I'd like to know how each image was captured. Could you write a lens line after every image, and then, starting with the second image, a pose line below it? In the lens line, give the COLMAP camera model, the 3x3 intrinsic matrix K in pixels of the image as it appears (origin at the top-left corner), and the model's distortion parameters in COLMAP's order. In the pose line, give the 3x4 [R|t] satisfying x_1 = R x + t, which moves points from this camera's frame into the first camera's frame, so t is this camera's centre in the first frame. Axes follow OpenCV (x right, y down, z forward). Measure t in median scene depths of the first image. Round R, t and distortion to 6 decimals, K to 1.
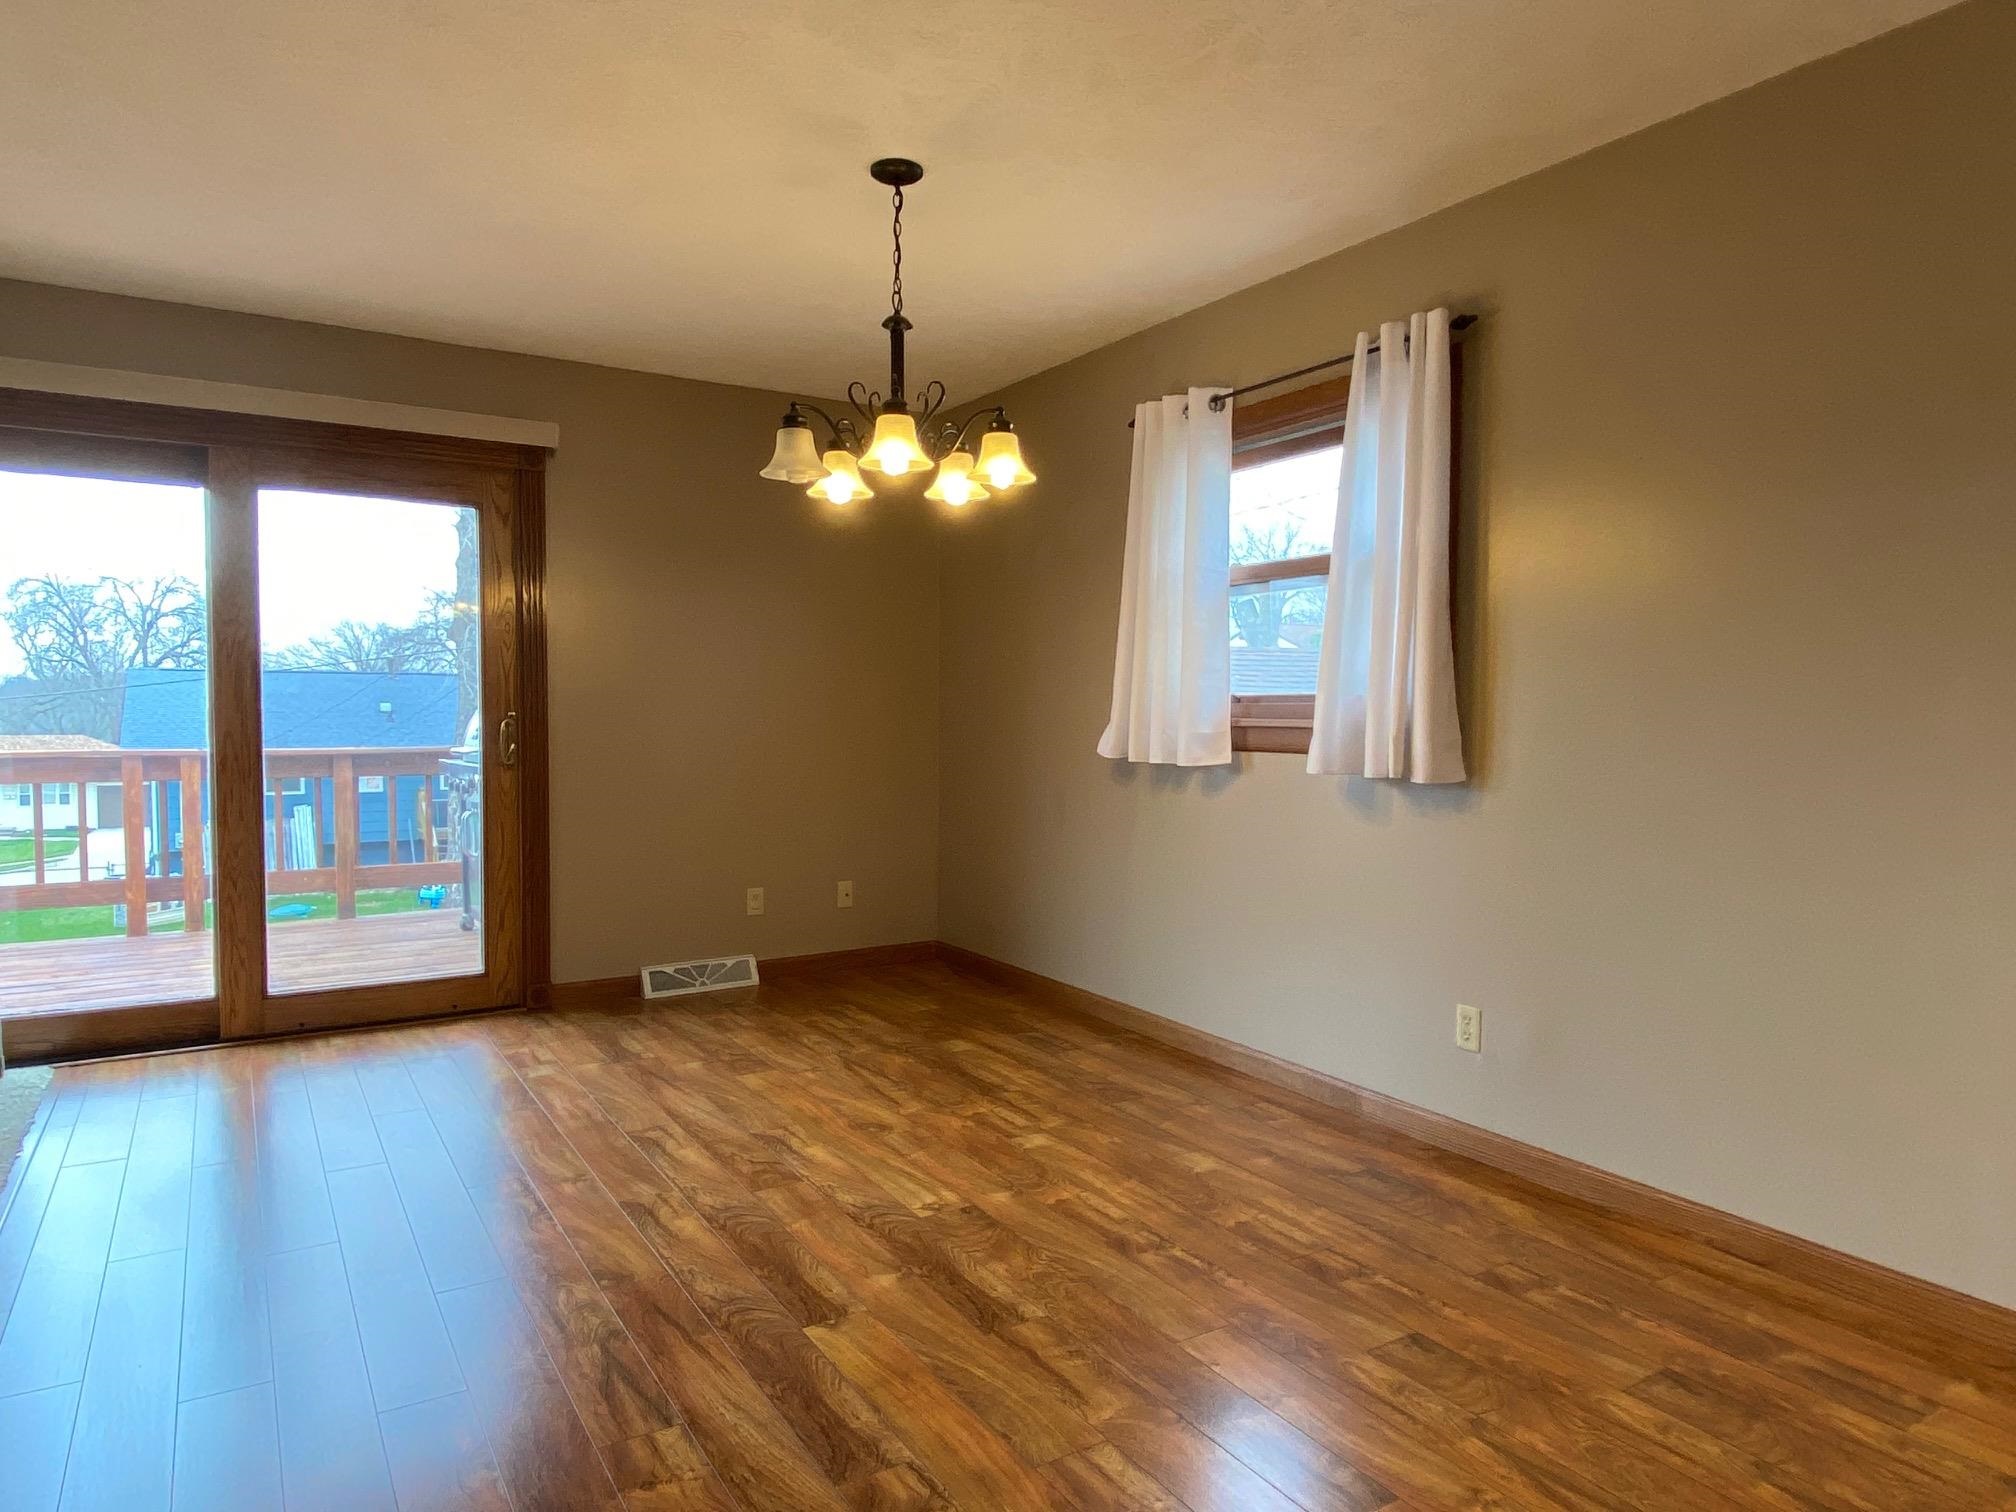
lens RADIAL K [[1239.1, 0, 1014.4], [0, 1239.1, 758.7], [0, 0, 1]] dist [0.043486, -0.035563]
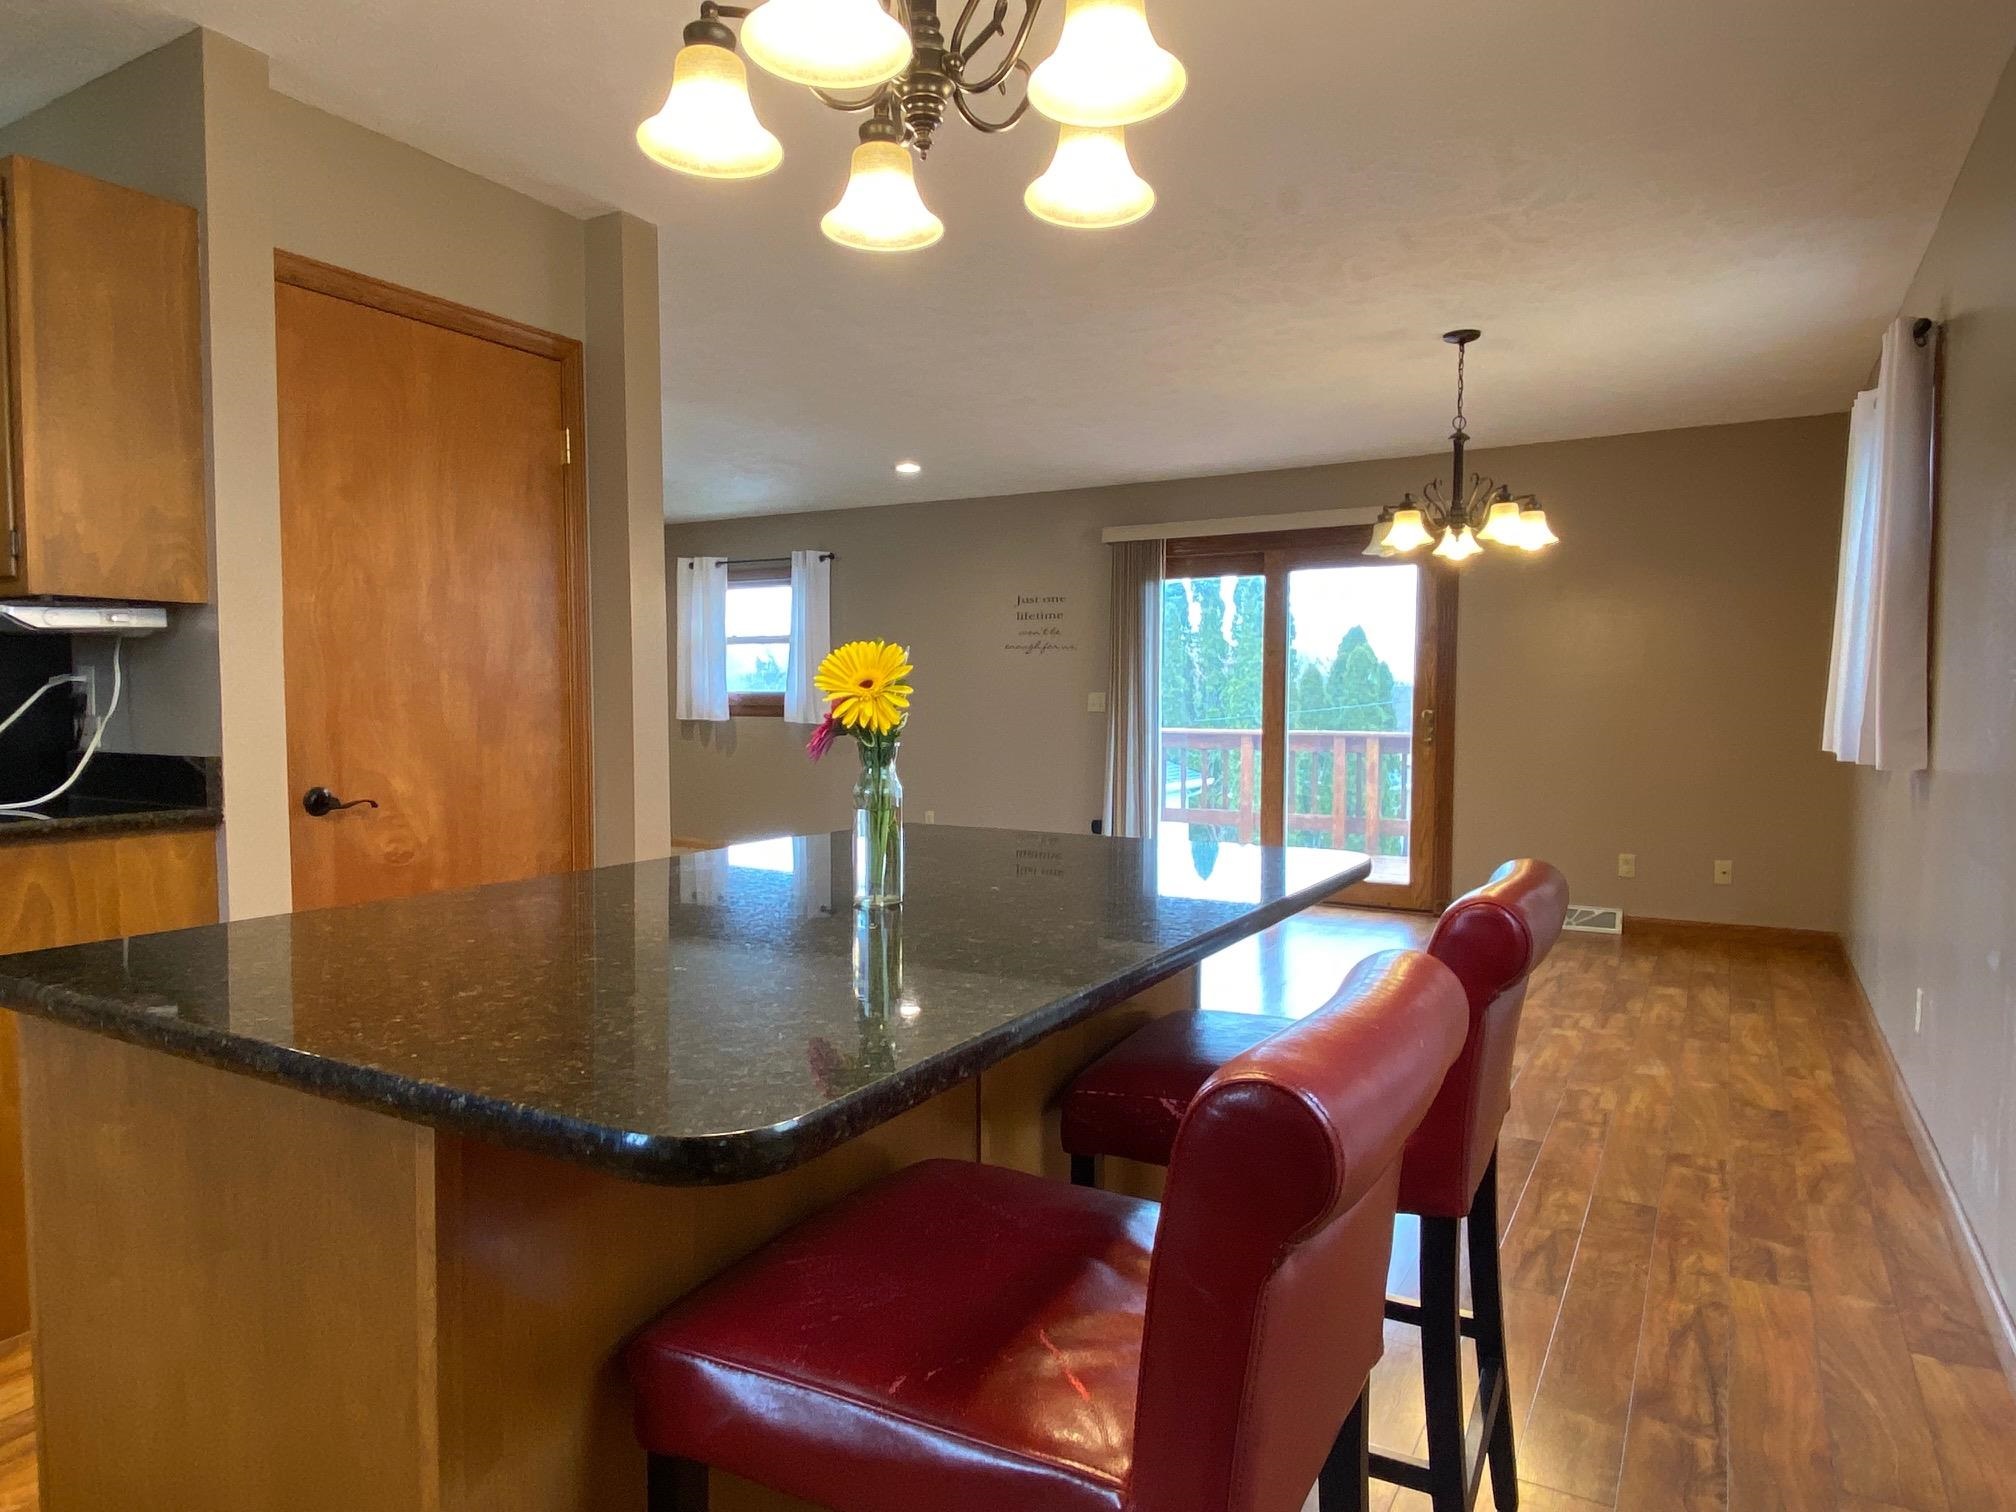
lens RADIAL K [[1239.1, 0, 1022.1], [0, 1239.1, 754.3], [0, 0, 1]] dist [0.043486, -0.035563]
pose [[0.477749, 0.034874, -0.877804, 0.940227], [-0.039902, 0.999042, 0.017973, 0.016744], [0.877590, 0.026439, 0.478683, -0.143860]]
